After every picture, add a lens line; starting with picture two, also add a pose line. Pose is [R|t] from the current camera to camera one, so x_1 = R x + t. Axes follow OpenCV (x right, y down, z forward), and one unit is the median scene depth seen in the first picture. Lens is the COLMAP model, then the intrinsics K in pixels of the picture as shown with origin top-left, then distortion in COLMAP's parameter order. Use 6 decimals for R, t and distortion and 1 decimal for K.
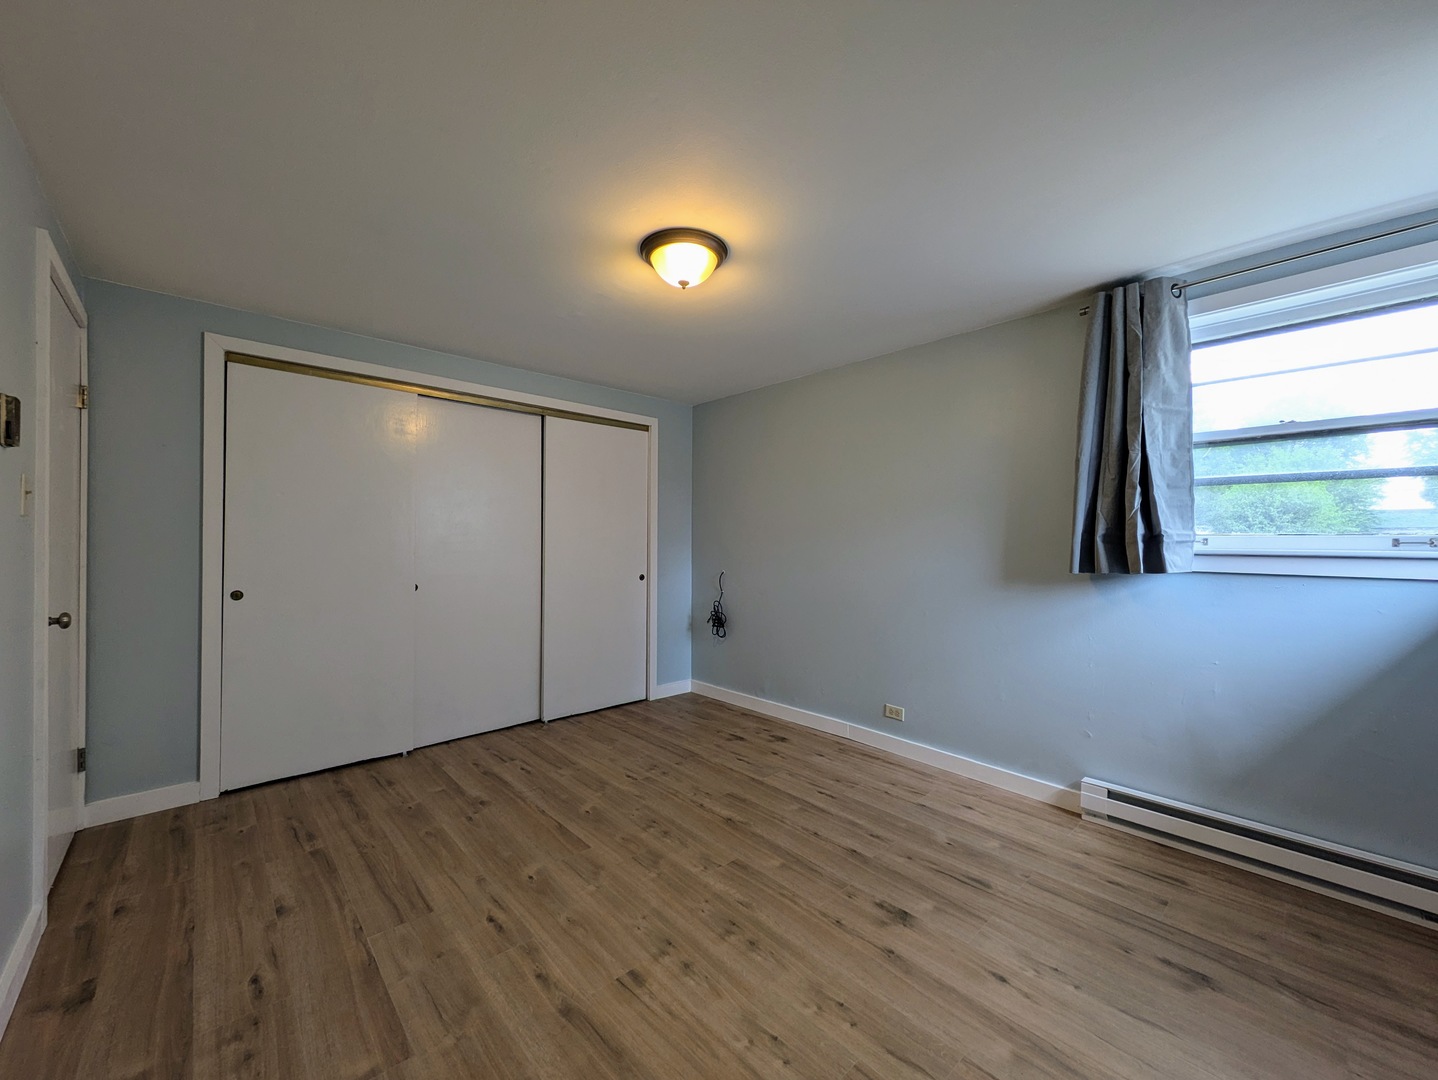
lens RADIAL K [[574.3, 0, 725.5], [0, 574.3, 541.3], [0, 0, 1]] dist [0.000350, -0.000013]
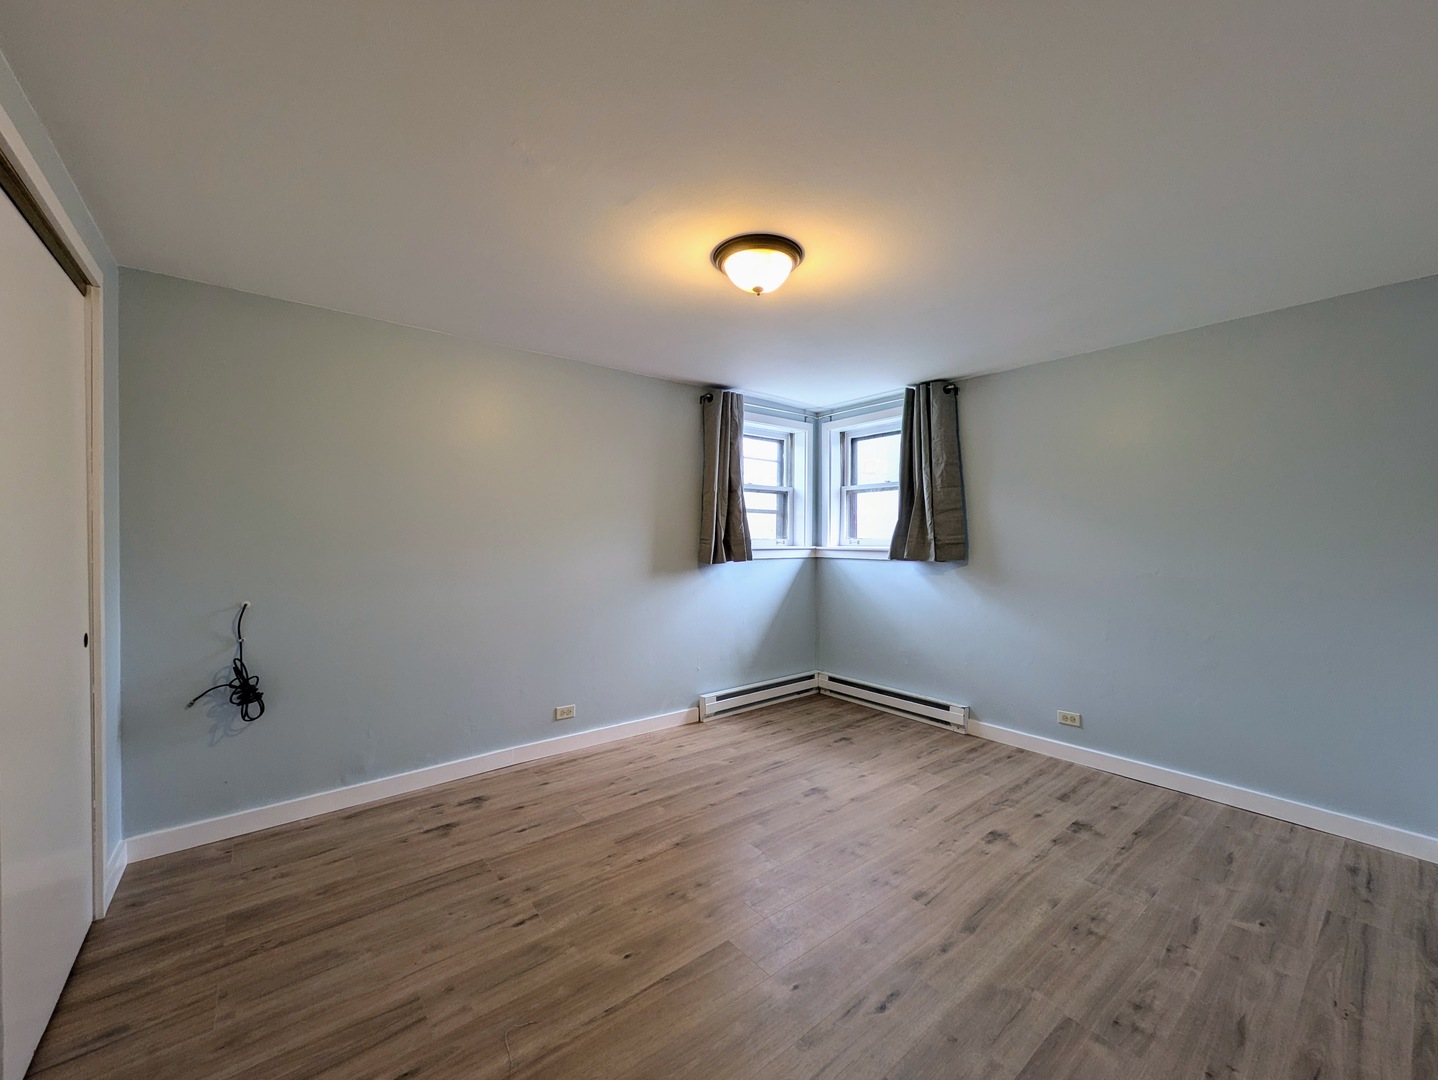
lens RADIAL K [[574.3, 0, 714.6], [0, 574.3, 536.1], [0, 0, 1]] dist [0.000350, -0.000013]
pose [[0.068529, -0.005113, 0.997636, -0.871437], [0.002093, 0.999985, 0.004981, -0.025059], [-0.997647, 0.001747, 0.068539, 0.820159]]
